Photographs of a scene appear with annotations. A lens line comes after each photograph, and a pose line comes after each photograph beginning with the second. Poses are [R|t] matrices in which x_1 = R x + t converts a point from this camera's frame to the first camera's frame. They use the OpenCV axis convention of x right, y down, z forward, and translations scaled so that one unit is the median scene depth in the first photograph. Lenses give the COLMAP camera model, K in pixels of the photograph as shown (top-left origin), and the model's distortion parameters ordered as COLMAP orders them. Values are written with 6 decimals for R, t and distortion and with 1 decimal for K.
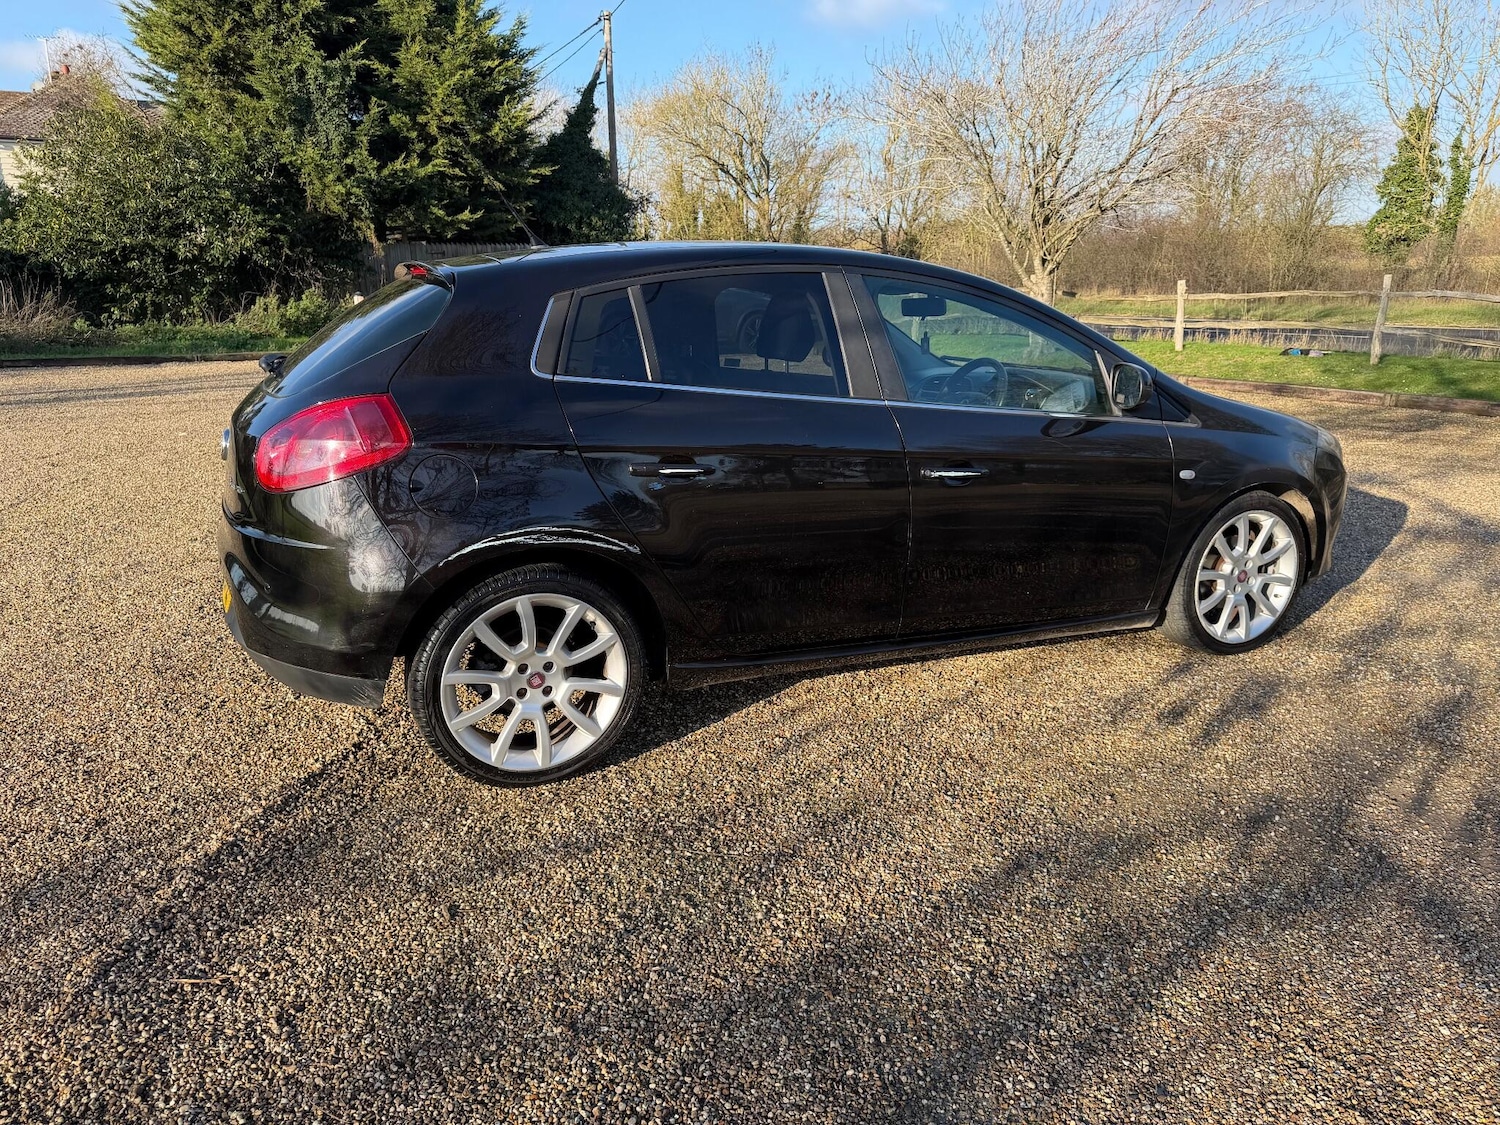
lens RADIAL K [[1051.1, 0, 751.0], [0, 1051.1, 572.4], [0, 0, 1]] dist [0.026483, -0.029758]
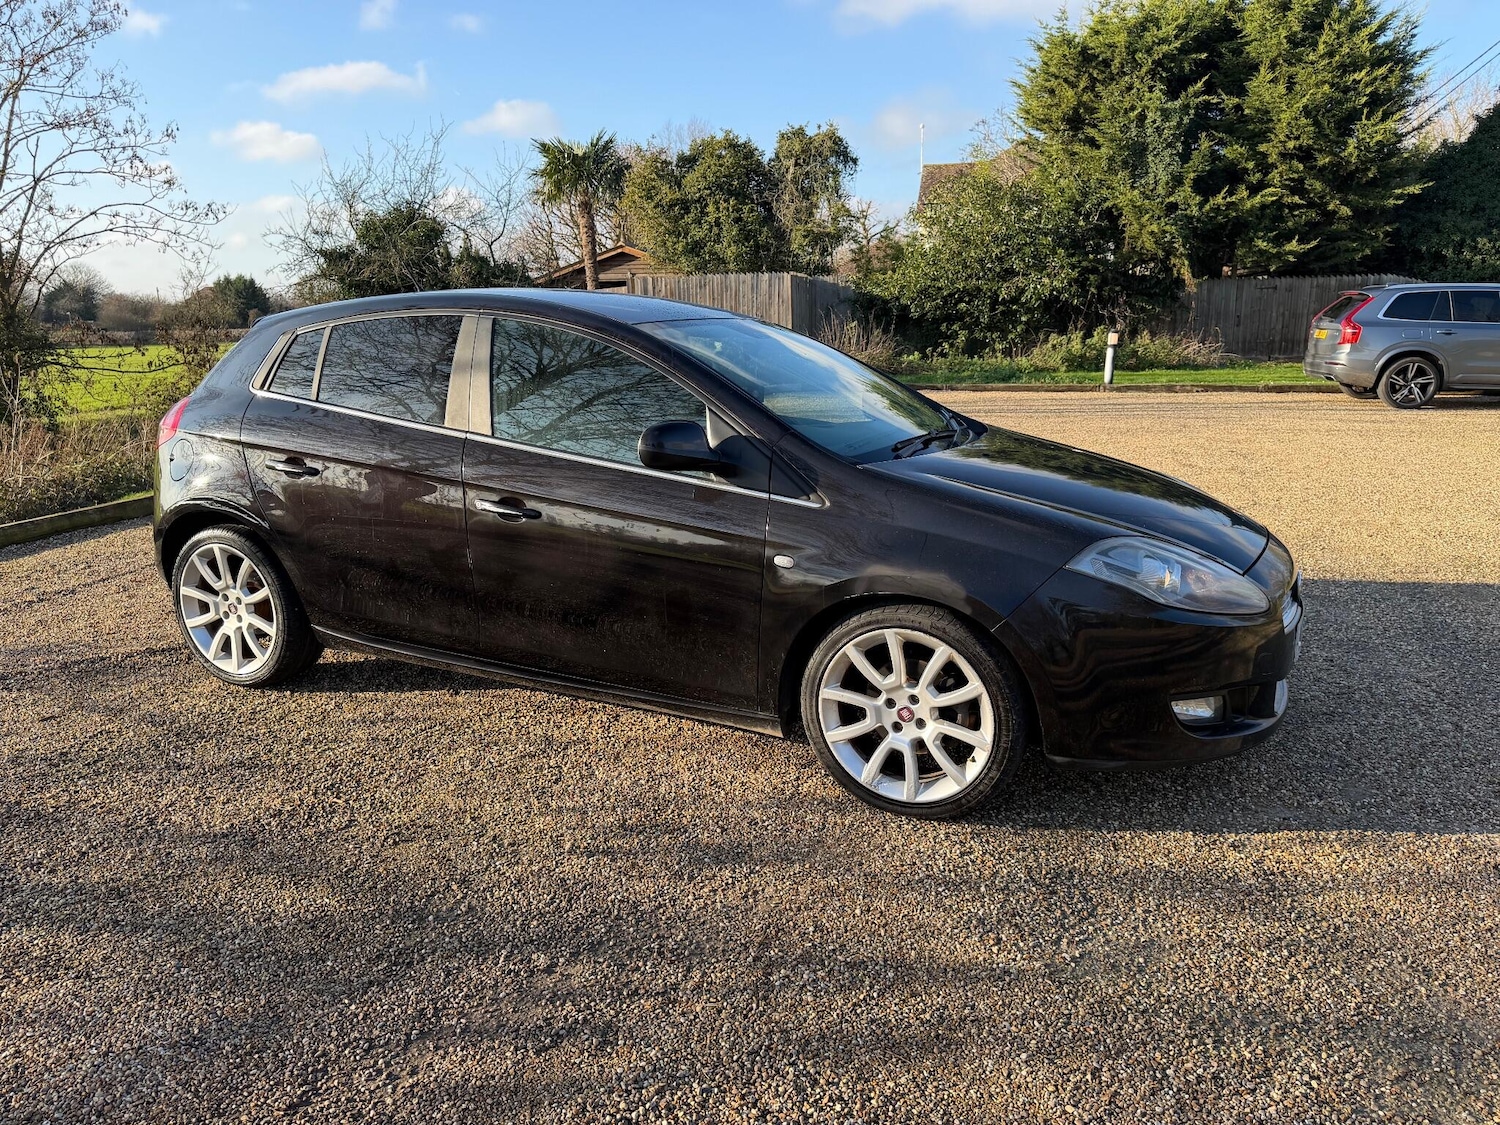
lens RADIAL K [[1048.0, 0, 730.2], [0, 1048.0, 571.8], [0, 0, 1]] dist [0.023355, -0.031910]
pose [[0.661078, 0.171448, -0.730467, 0.129055], [-0.194878, 0.979367, 0.053501, -0.016222], [0.724568, 0.106983, 0.680849, 0.057901]]
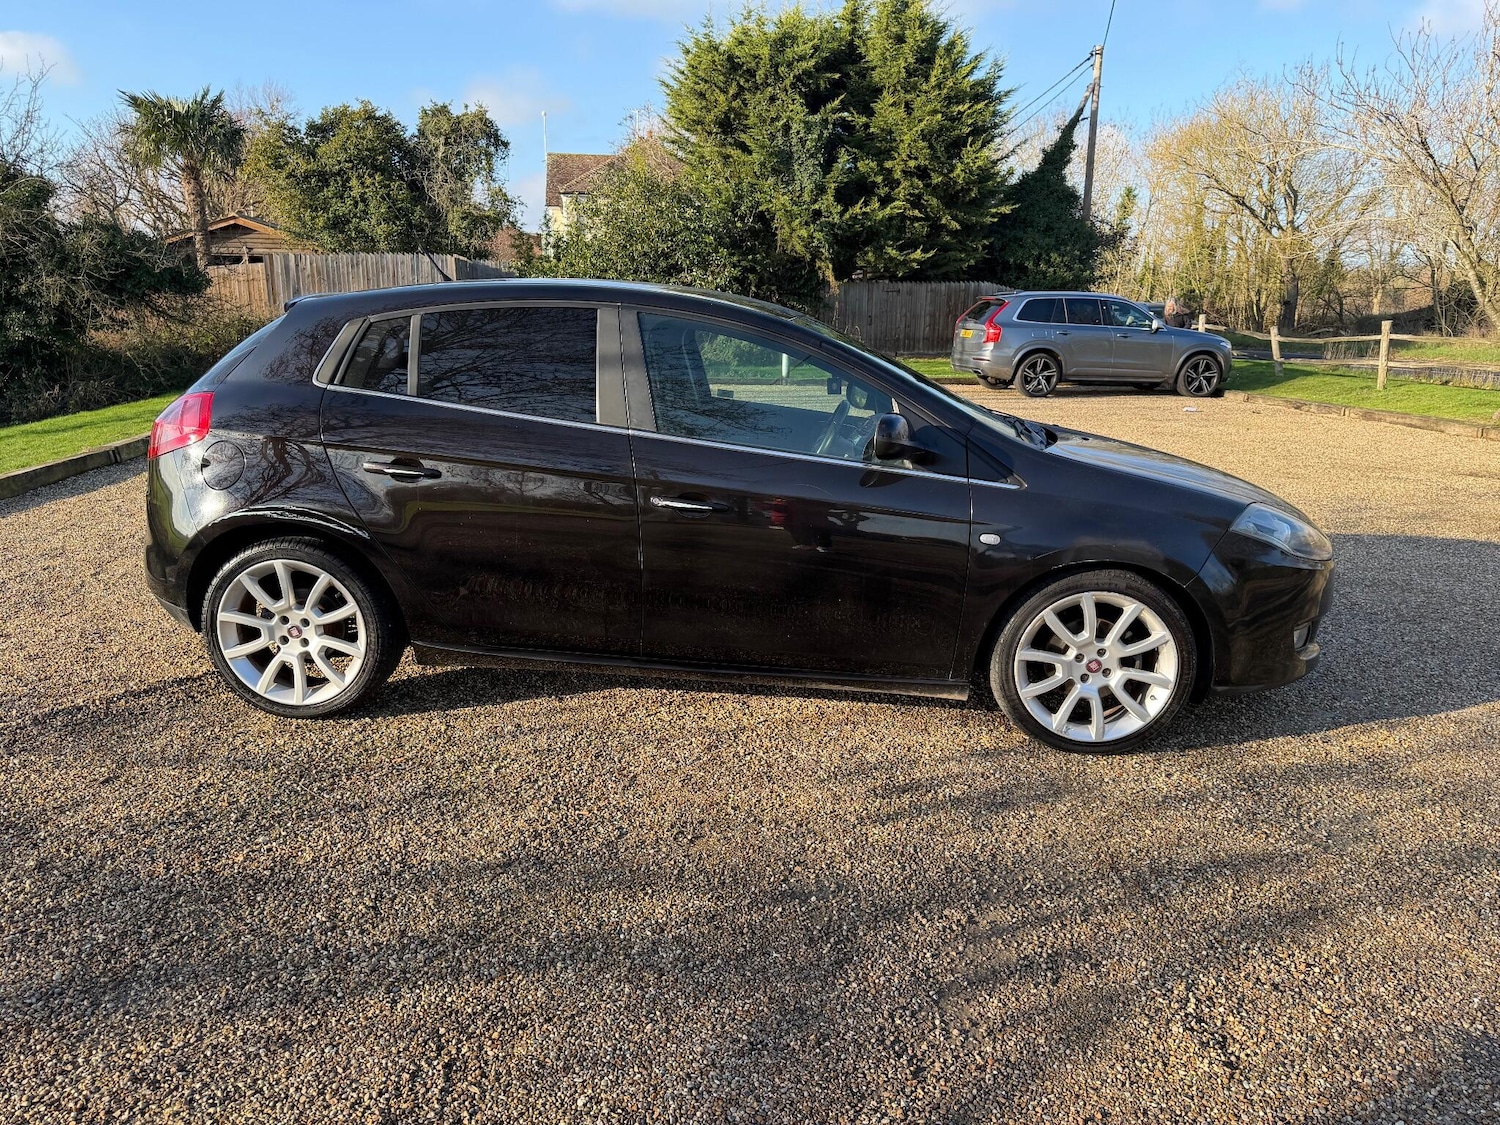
lens RADIAL K [[1046.2, 0, 742.8], [0, 1046.2, 565.5], [0, 0, 1]] dist [0.108989, -0.194117]
pose [[0.889248, 0.123757, -0.440365, 0.077705], [-0.141164, 0.989963, -0.006846, -0.003775], [0.435098, 0.068251, 0.897793, 0.011601]]
